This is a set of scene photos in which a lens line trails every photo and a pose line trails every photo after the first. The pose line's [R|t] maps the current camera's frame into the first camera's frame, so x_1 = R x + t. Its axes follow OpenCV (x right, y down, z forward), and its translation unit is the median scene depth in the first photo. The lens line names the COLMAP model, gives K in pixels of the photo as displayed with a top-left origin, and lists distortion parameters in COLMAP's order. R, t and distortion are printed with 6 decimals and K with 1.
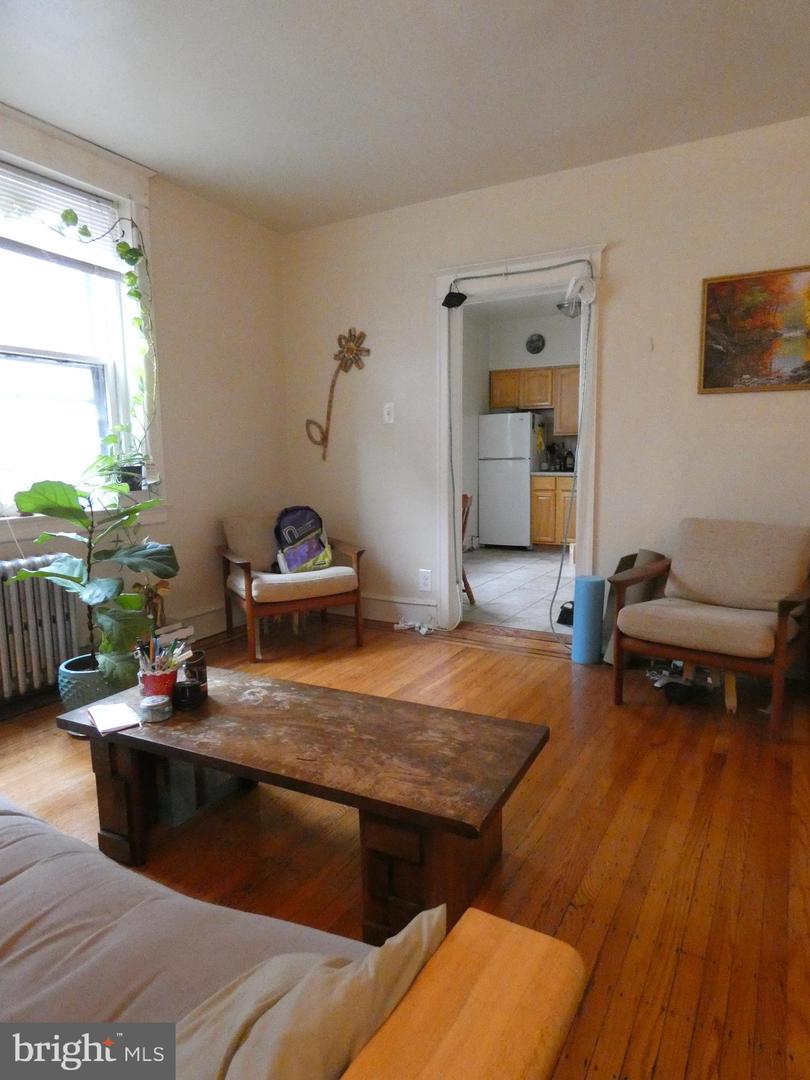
lens RADIAL K [[657.0, 0, 405.5], [0, 657.0, 541.7], [0, 0, 1]] dist [0.001774, -0.000434]
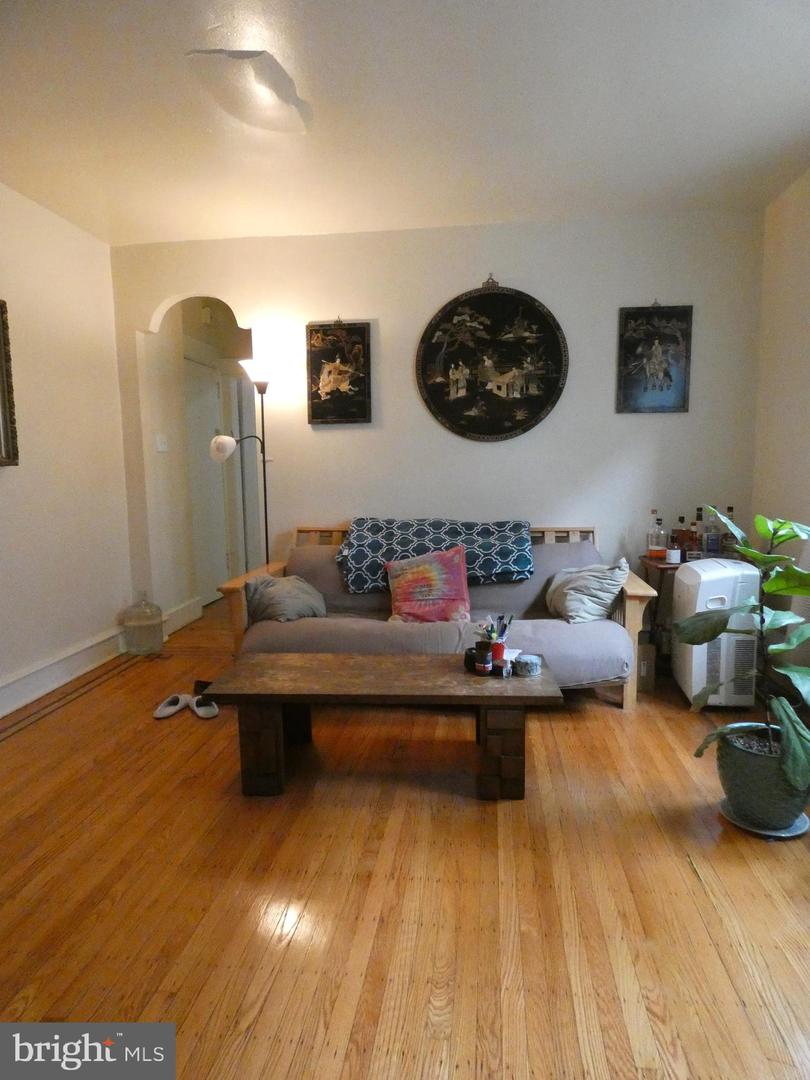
lens RADIAL K [[657.0, 0, 405.7], [0, 657.0, 540.6], [0, 0, 1]] dist [0.001774, -0.000434]
pose [[-0.920053, 0.078586, -0.383831, 0.326784], [-0.014908, 0.971946, 0.234732, -0.351895], [0.391509, 0.221688, -0.893071, 2.312473]]
